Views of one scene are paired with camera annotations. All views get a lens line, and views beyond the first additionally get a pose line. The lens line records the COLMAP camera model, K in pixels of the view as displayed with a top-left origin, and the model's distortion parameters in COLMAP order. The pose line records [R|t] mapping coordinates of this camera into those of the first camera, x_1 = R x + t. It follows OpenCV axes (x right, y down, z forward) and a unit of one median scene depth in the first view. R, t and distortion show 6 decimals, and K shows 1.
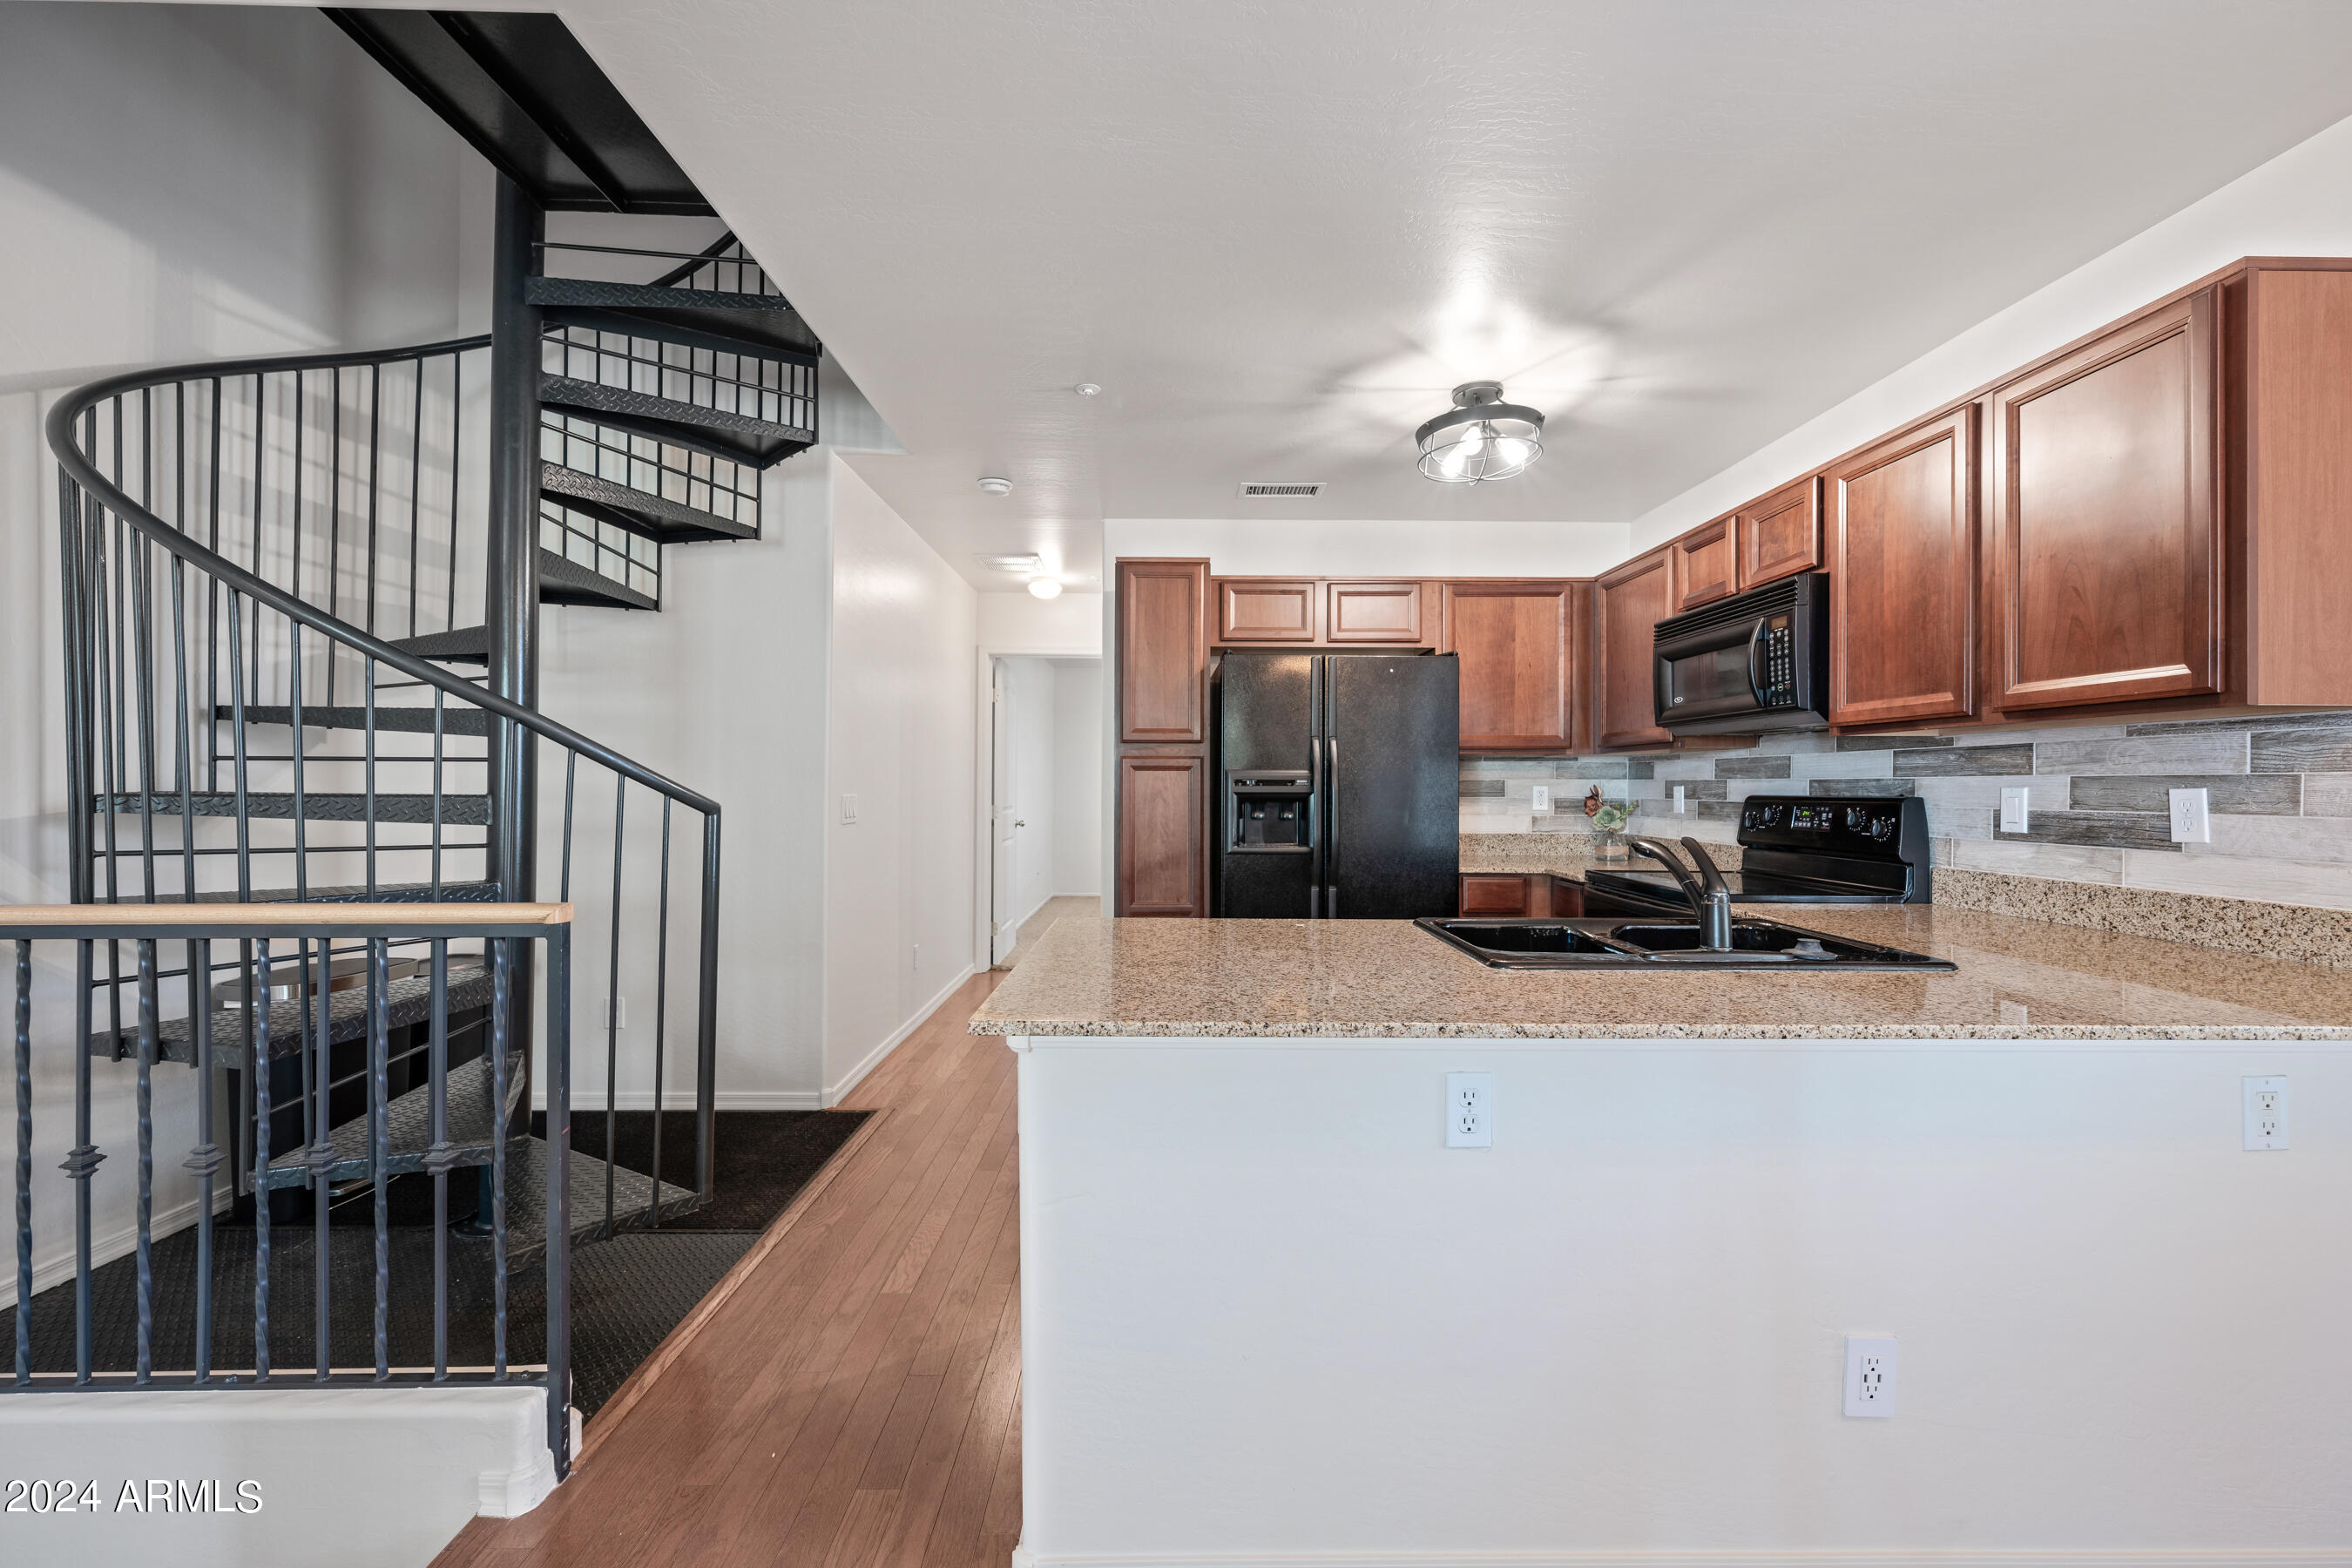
lens RADIAL K [[934.4, 0, 1170.0], [0, 934.4, 778.0], [0, 0, 1]] dist [-0.004162, 0.001705]
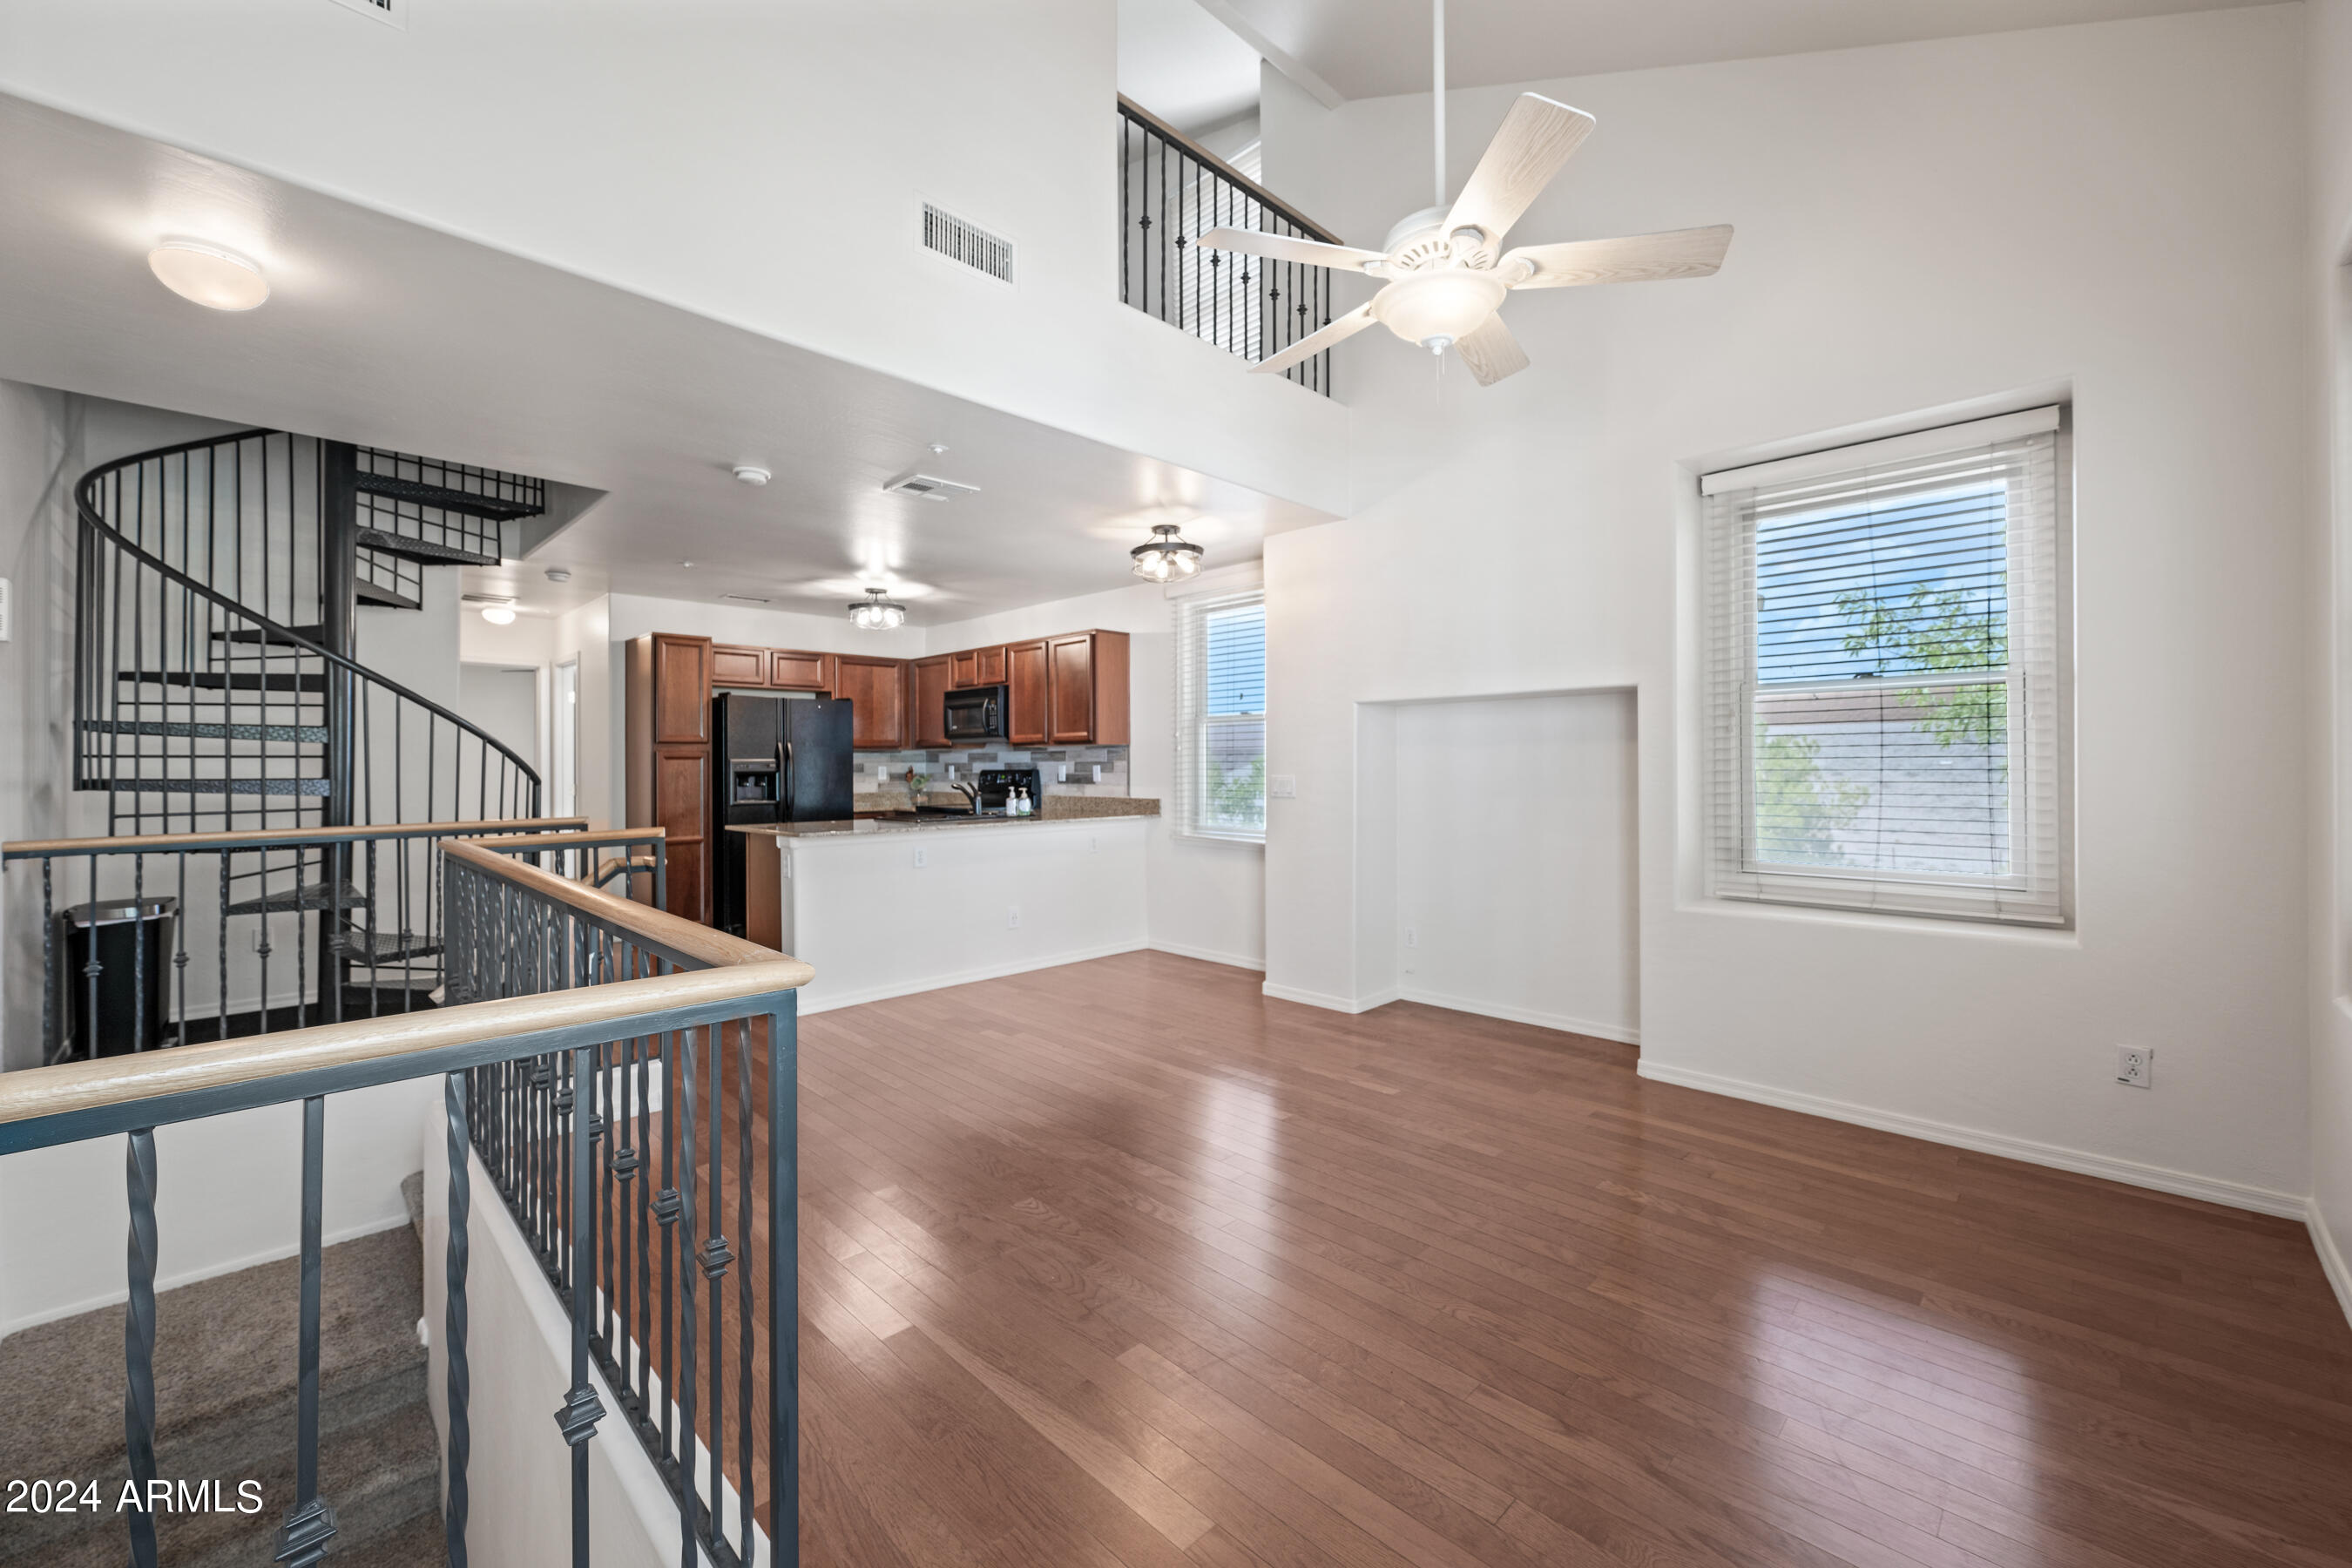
lens RADIAL K [[934.4, 0, 1196.2], [0, 934.4, 758.2], [0, 0, 1]] dist [-0.004162, 0.001705]
pose [[0.704745, -0.002885, 0.709454, -0.742931], [0.002824, 0.999995, 0.001262, -0.012962], [-0.709455, 0.001114, 0.704750, -1.154781]]
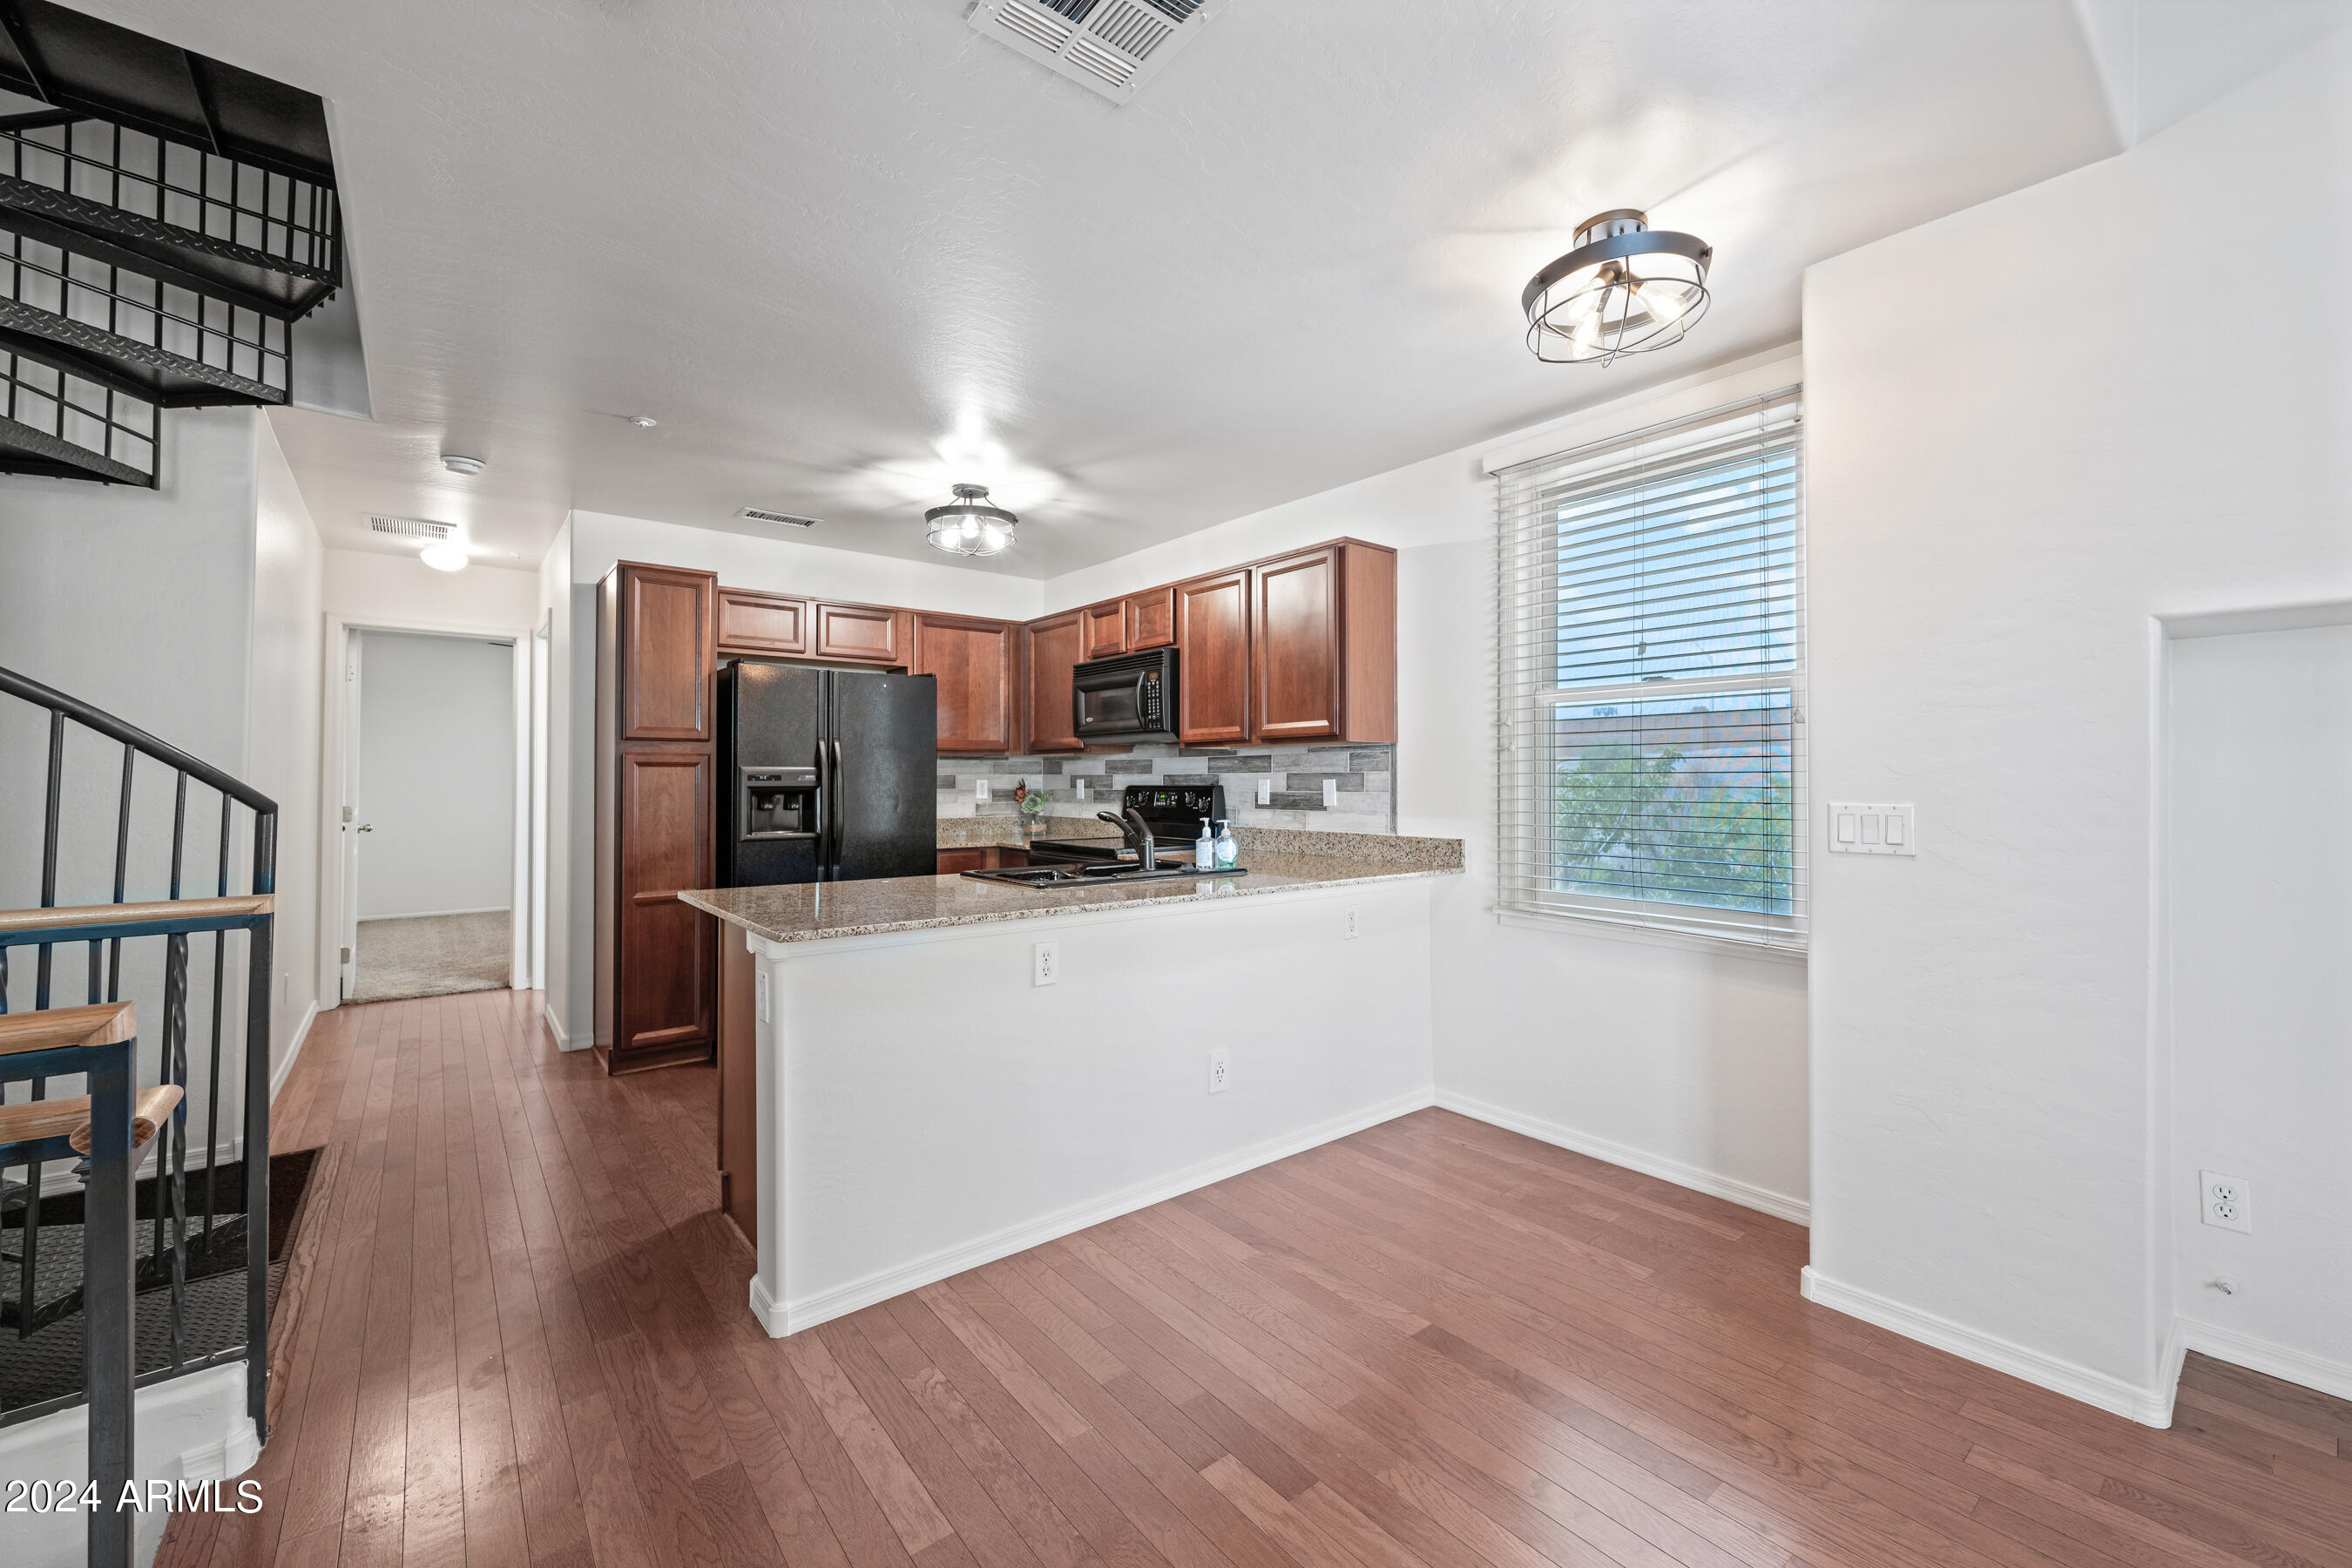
lens RADIAL K [[934.4, 0, 1191.7], [0, 934.4, 752.4], [0, 0, 1]] dist [-0.004162, 0.001705]
pose [[0.779920, 0.013746, 0.625728, -0.277327], [-0.000650, 0.999776, -0.021154, -0.002763], [-0.625878, 0.016092, 0.779755, -0.267549]]
